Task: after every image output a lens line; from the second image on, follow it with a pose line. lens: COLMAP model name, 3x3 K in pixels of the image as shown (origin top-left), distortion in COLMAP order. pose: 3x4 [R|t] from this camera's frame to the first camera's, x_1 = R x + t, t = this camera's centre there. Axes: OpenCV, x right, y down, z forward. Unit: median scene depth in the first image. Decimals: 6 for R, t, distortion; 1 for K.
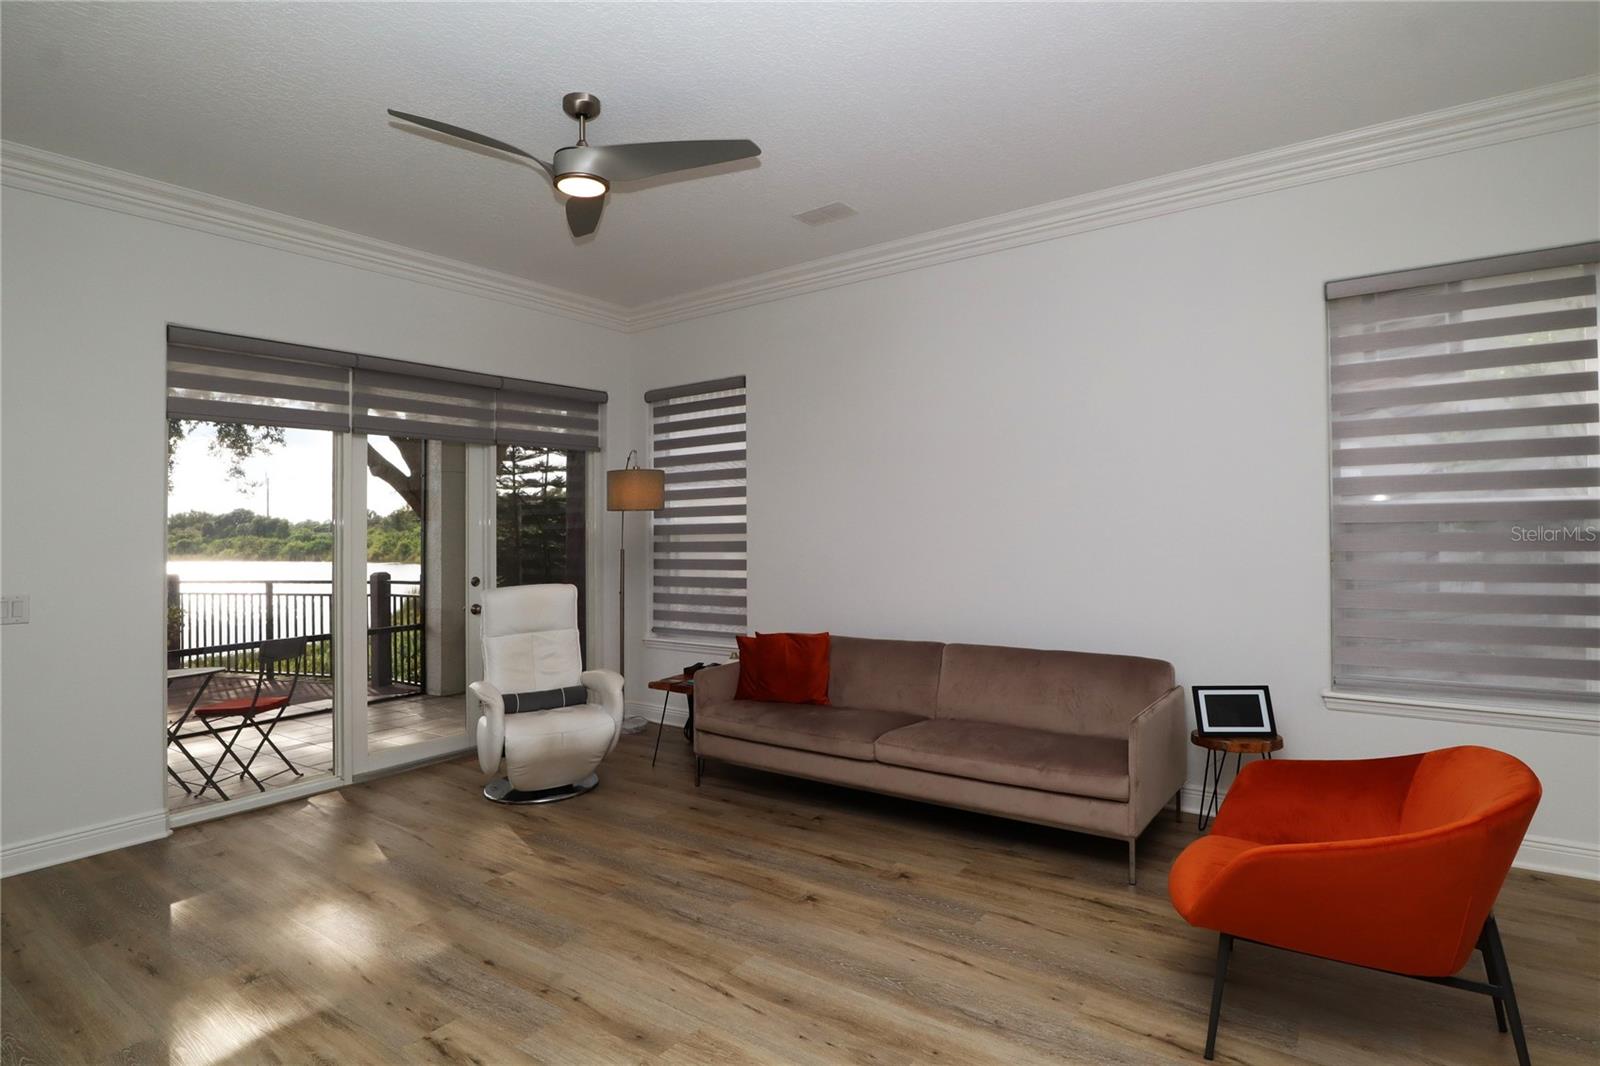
lens RADIAL K [[818.7, 0, 791.8], [0, 818.7, 499.3], [0, 0, 1]] dist [-0.043619, 0.008889]
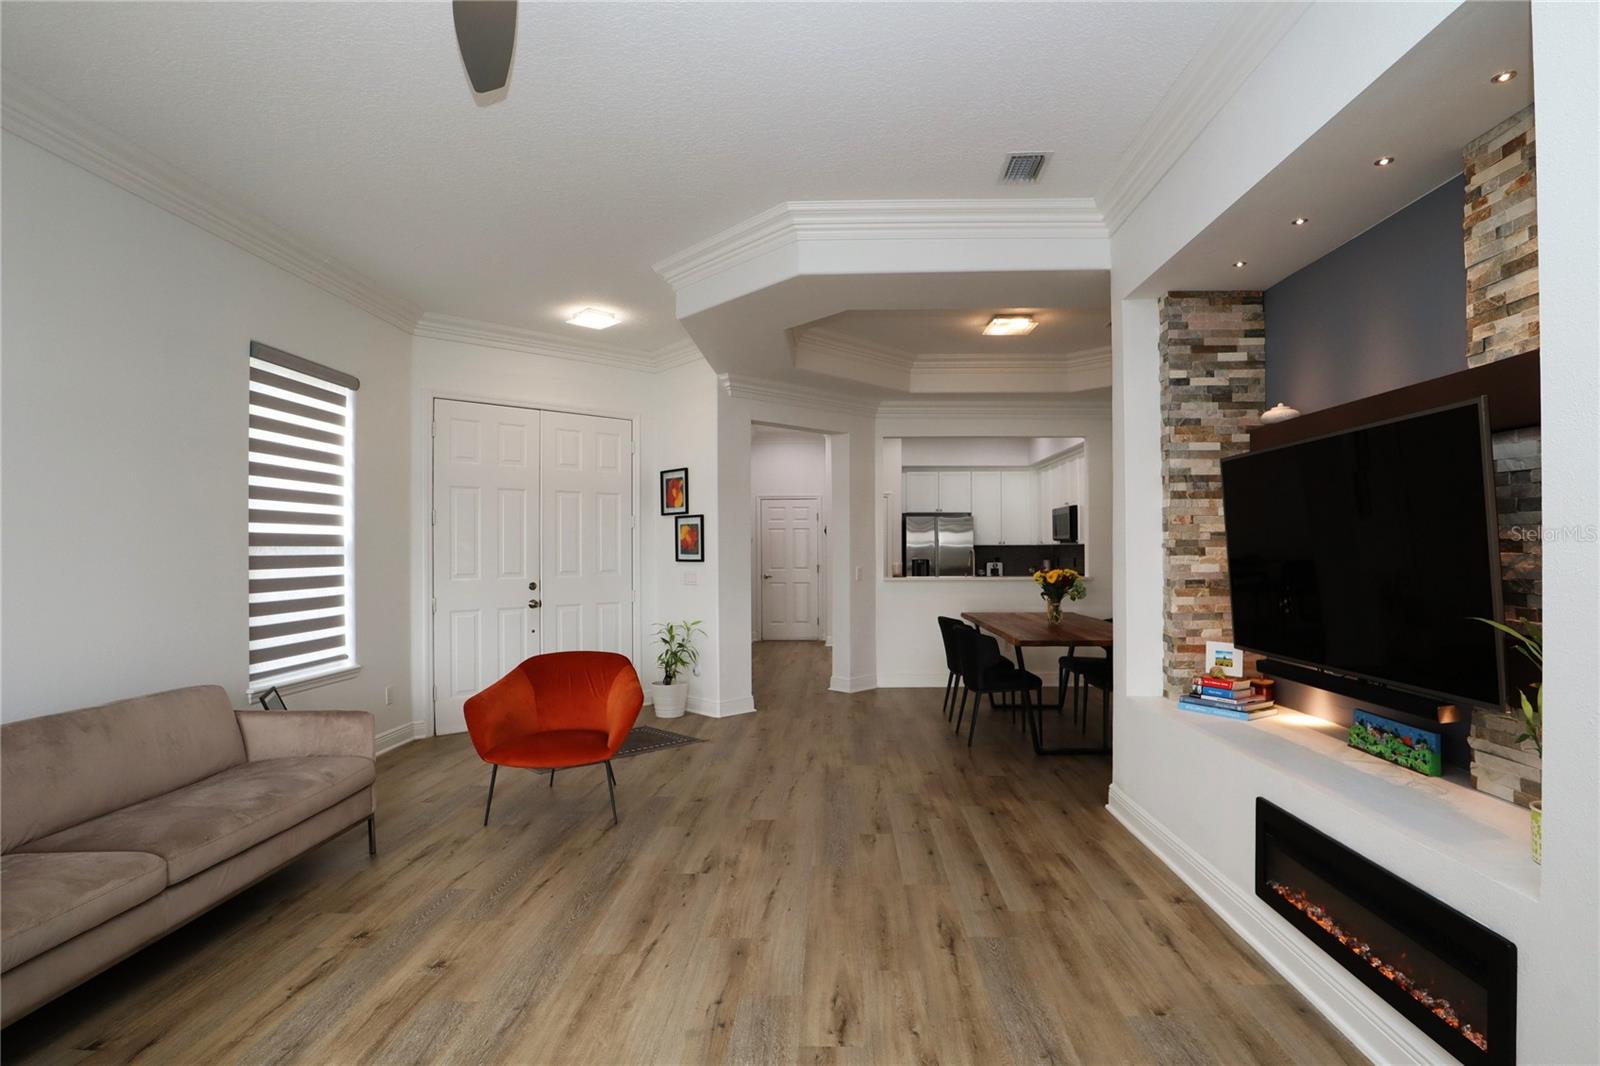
lens RADIAL K [[813.8, 0, 818.4], [0, 813.8, 539.2], [0, 0, 1]] dist [-0.043850, 0.015768]
pose [[-0.567084, 0.028548, 0.823165, -0.843812], [-0.017170, 0.998772, -0.046467, 0.063079], [-0.823481, -0.040484, -0.565897, 1.063966]]
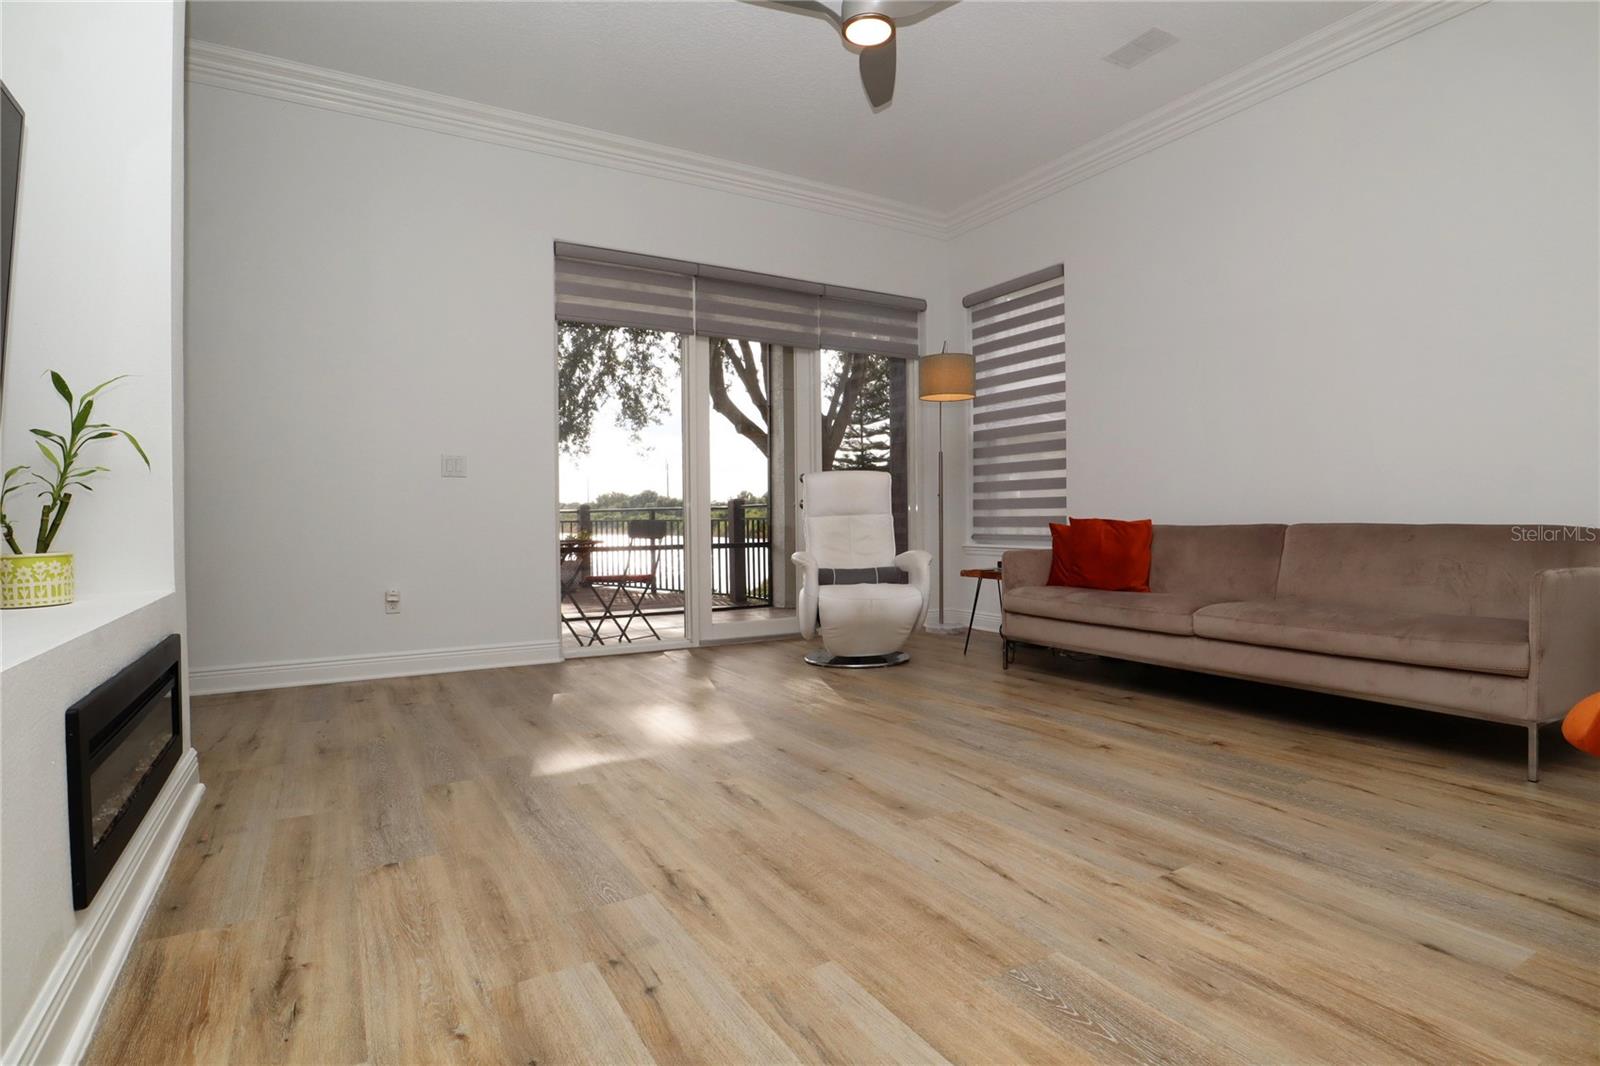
lens RADIAL K [[810.3, 0, 802.5], [0, 810.3, 514.2], [0, 0, 1]] dist [-0.056765, 0.019307]
pose [[0.915896, 0.008619, -0.401322, 0.066541], [0.007125, 0.999263, 0.037723, 0.168963], [0.401352, -0.037409, 0.915160, 0.017599]]
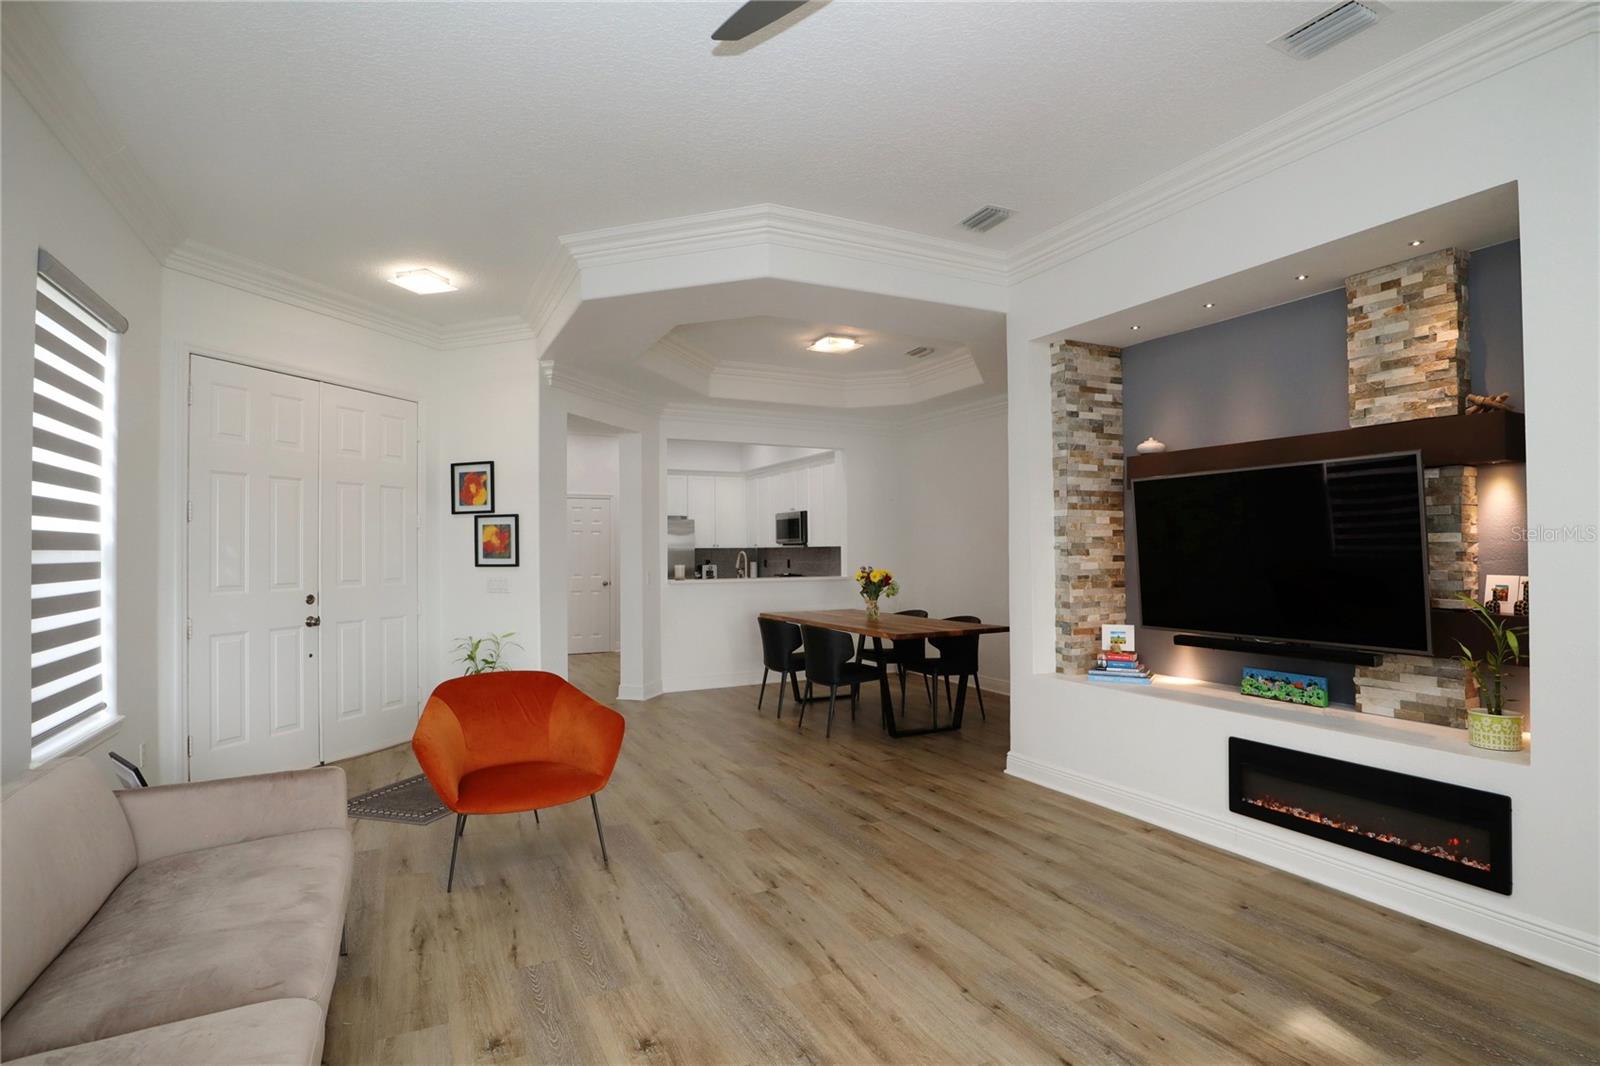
lens RADIAL K [[810.3, 0, 807.6], [0, 810.3, 529.2], [0, 0, 1]] dist [-0.045007, 0.017761]
pose [[-0.889496, 0.033982, 0.455678, -0.412612], [0.004974, 0.997892, -0.064707, 0.066555], [-0.456916, -0.055290, -0.887790, 1.458676]]
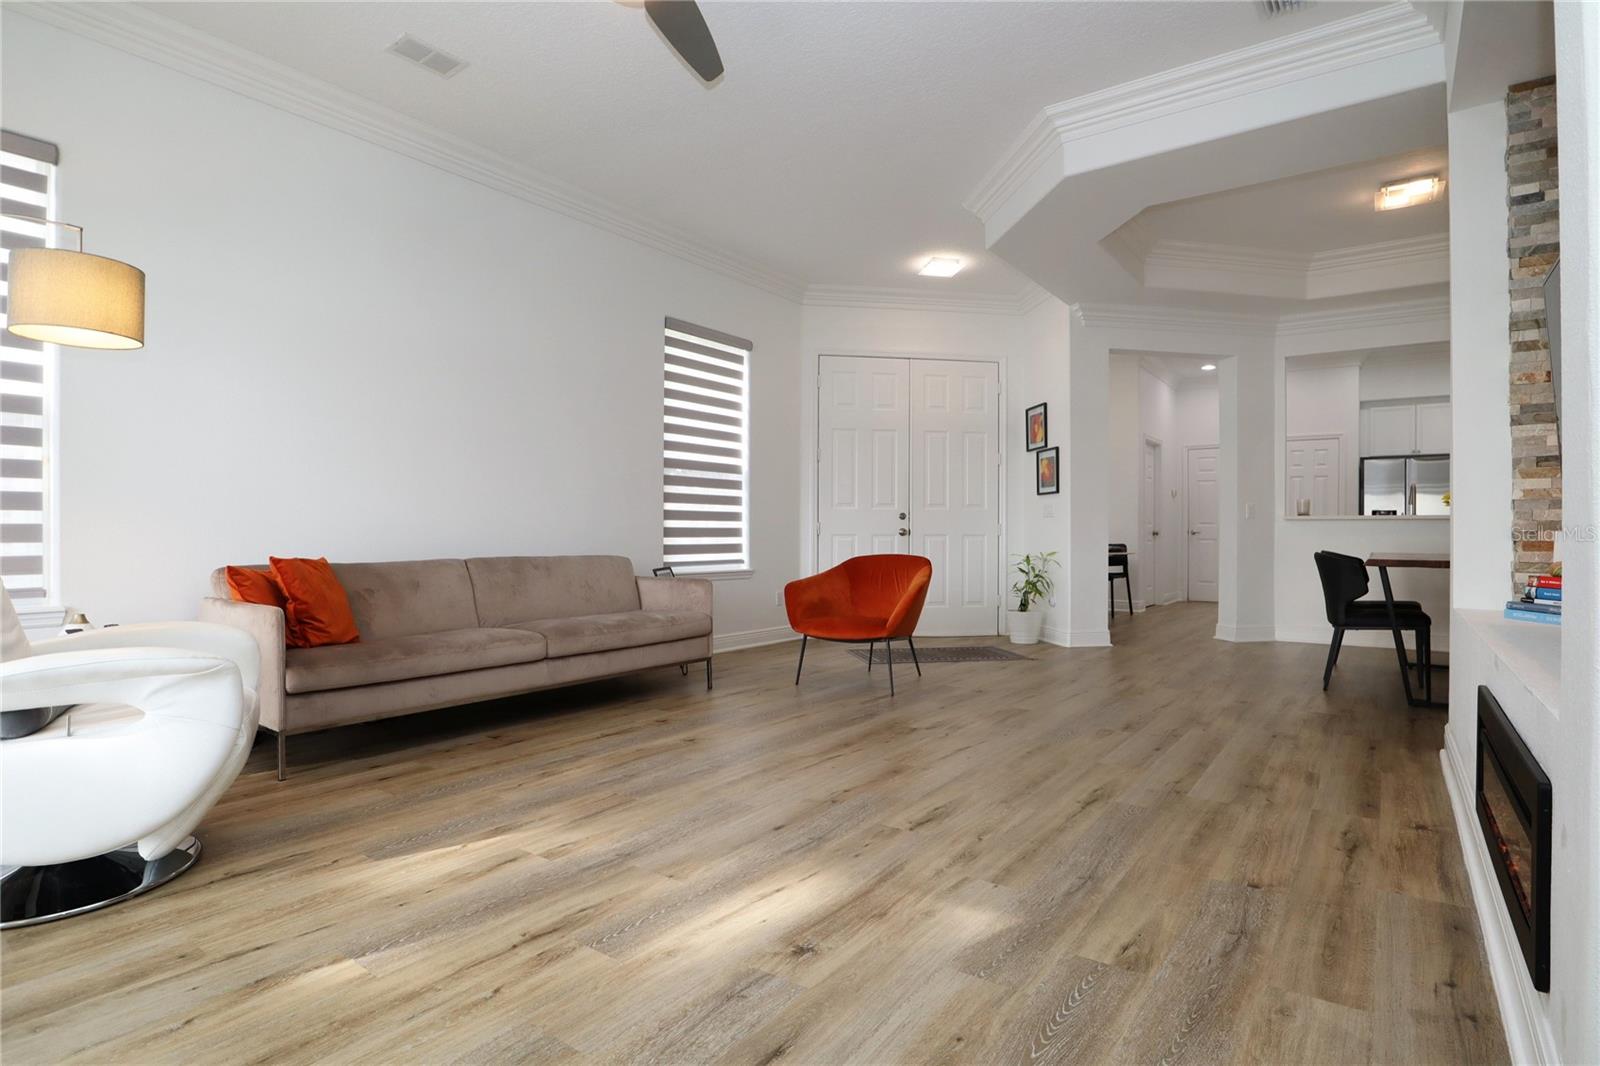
lens RADIAL K [[817.6, 0, 825.3], [0, 817.6, 528.9], [0, 0, 1]] dist [-0.044964, 0.015696]
pose [[-0.012558, 0.022612, 0.999665, -1.050463], [-0.040376, 0.998917, -0.023102, 0.190433], [-0.999106, -0.040653, -0.011632, 0.757925]]
